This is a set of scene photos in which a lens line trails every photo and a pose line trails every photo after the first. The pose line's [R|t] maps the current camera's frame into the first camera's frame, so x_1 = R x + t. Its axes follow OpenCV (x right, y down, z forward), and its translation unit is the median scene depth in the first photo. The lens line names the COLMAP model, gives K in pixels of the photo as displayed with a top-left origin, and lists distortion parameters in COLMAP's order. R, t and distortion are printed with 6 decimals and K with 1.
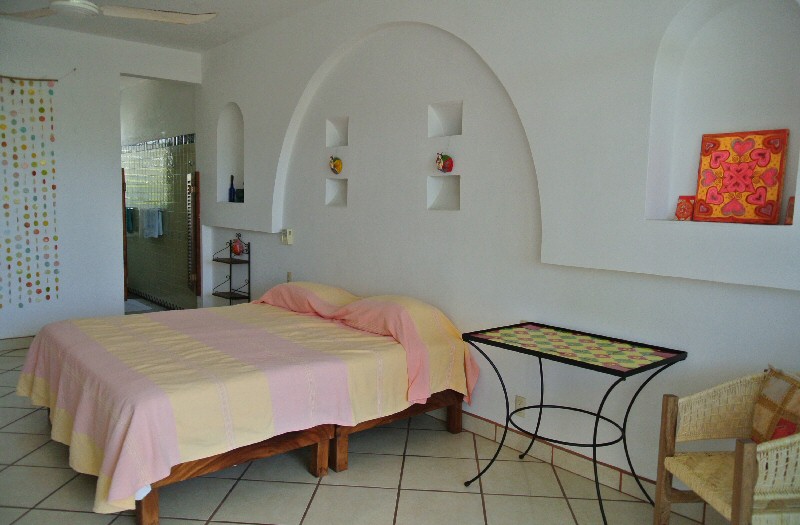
lens RADIAL K [[625.2, 0, 403.9], [0, 625.2, 261.1], [0, 0, 1]] dist [-0.030680, 0.040004]
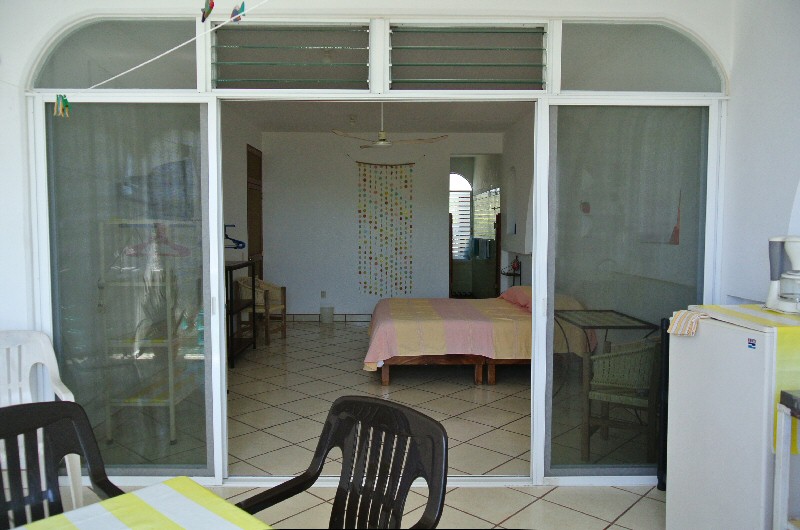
lens RADIAL K [[625.2, 0, 398.2], [0, 625.2, 267.2], [0, 0, 1]] dist [-0.030680, 0.040004]
pose [[0.774532, 0.016041, -0.632331, 0.483827], [-0.045005, 0.998542, -0.029796, 0.042724], [0.630931, 0.051536, 0.774125, -0.324022]]
